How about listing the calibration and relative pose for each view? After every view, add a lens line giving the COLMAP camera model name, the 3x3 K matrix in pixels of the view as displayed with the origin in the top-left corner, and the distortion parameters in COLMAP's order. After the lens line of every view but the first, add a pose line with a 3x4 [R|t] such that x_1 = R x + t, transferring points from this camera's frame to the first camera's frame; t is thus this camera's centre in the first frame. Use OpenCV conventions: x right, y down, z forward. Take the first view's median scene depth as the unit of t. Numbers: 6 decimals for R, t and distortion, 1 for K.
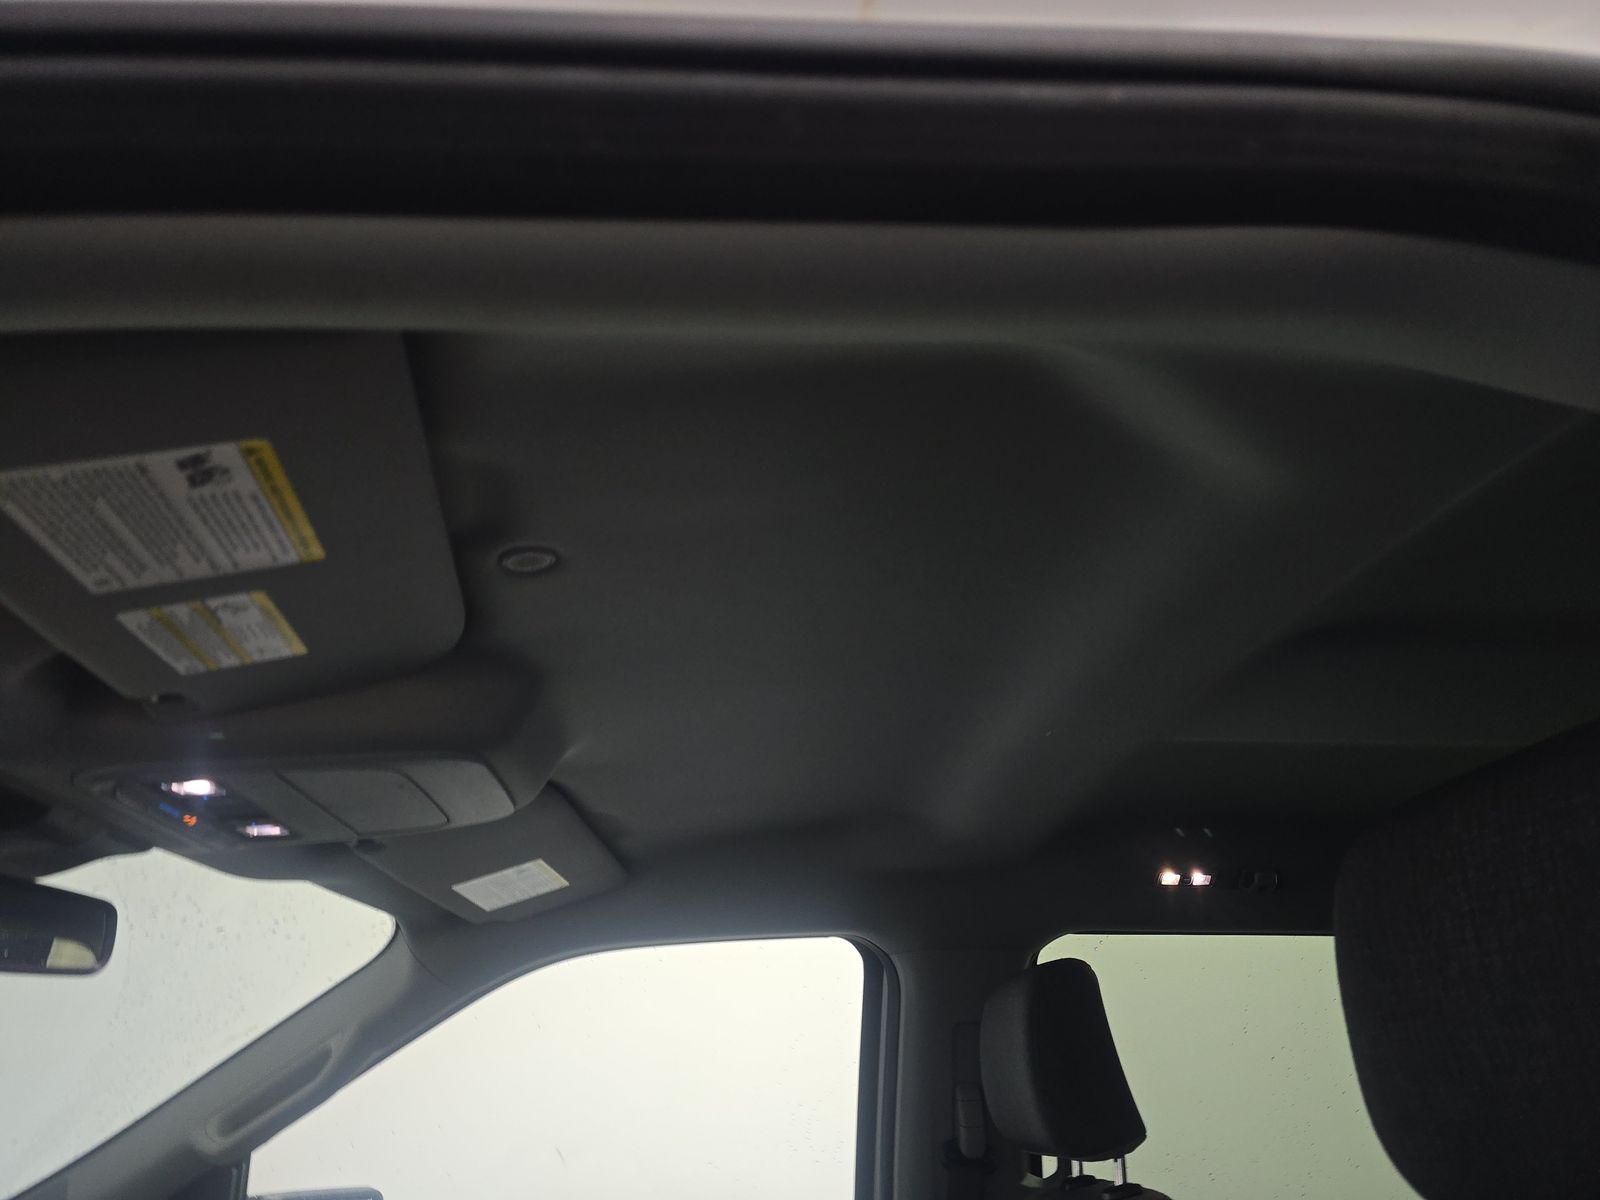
lens RADIAL K [[1072.2, 0, 797.7], [0, 1072.2, 601.3], [0, 0, 1]] dist [0.043023, -0.035548]
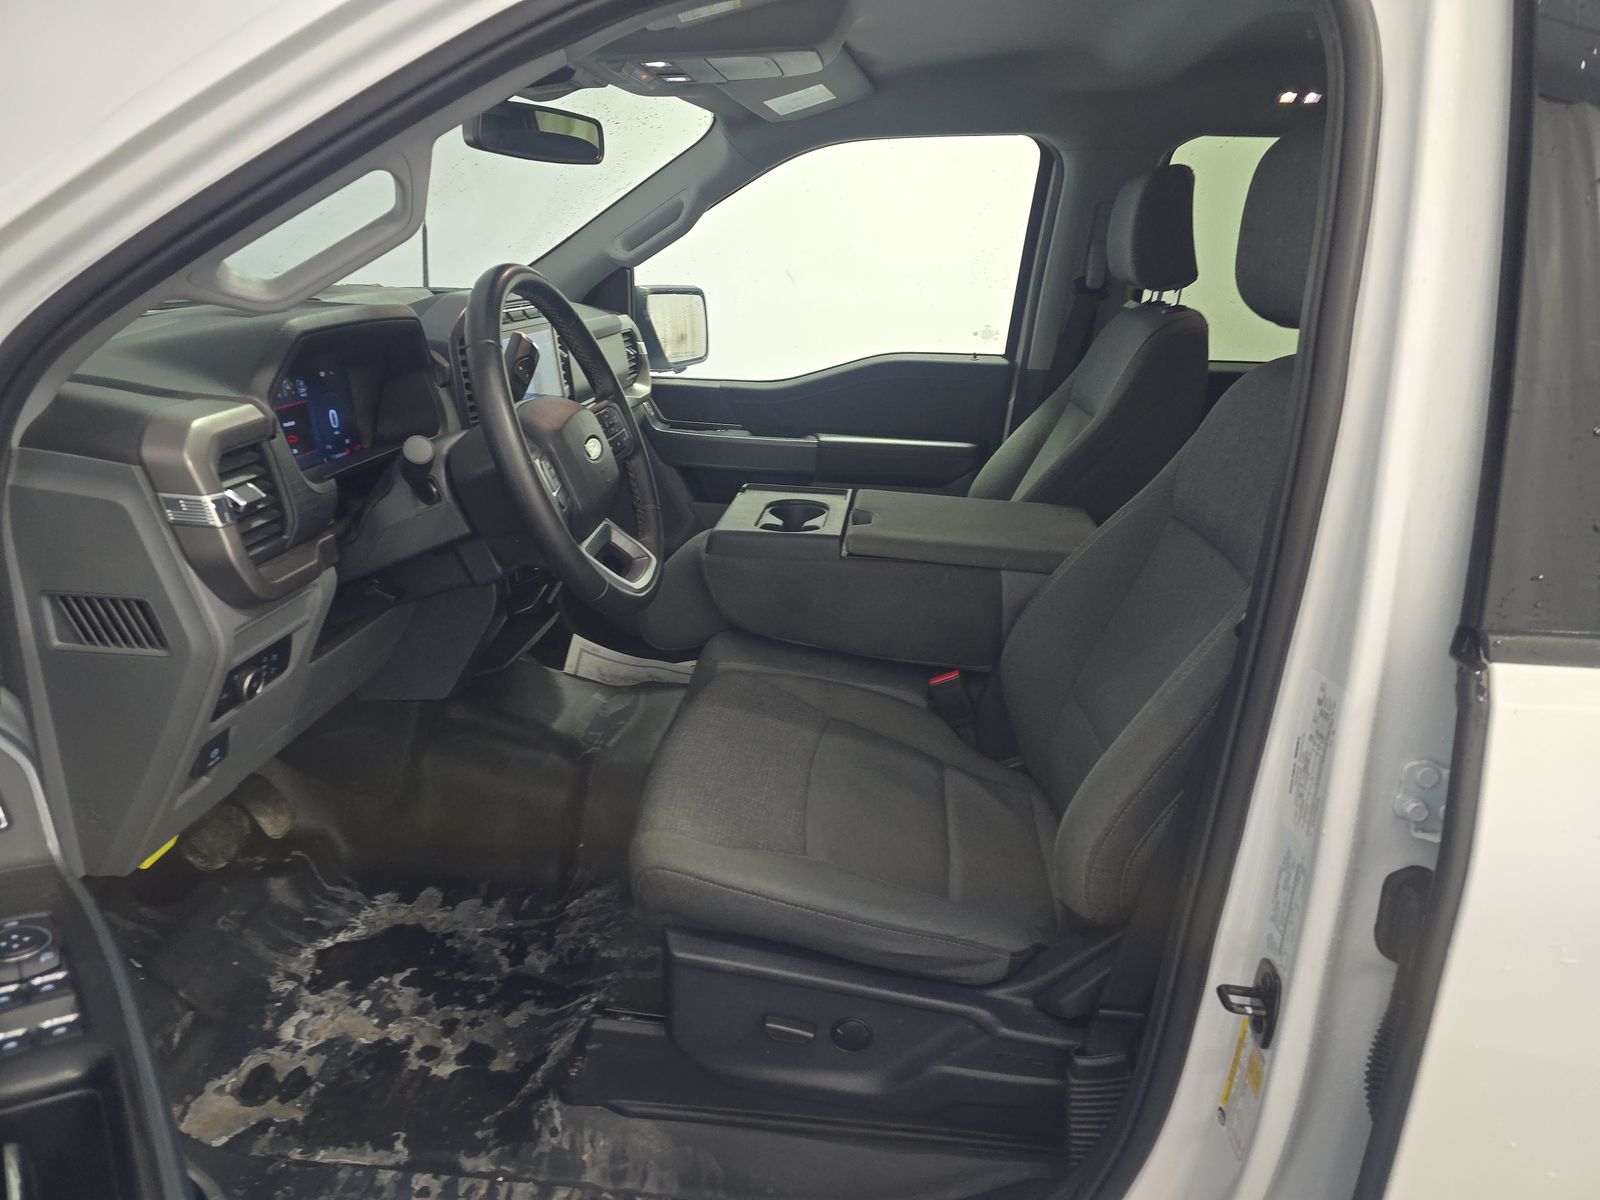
lens RADIAL K [[1072.2, 0, 799.1], [0, 1072.2, 605.3], [0, 0, 1]] dist [0.043023, -0.035548]
pose [[0.986200, 0.094088, -0.136224, -0.000356], [0.025487, 0.726729, 0.686452, -0.226393], [0.163584, -0.680451, 0.714302, -0.479134]]
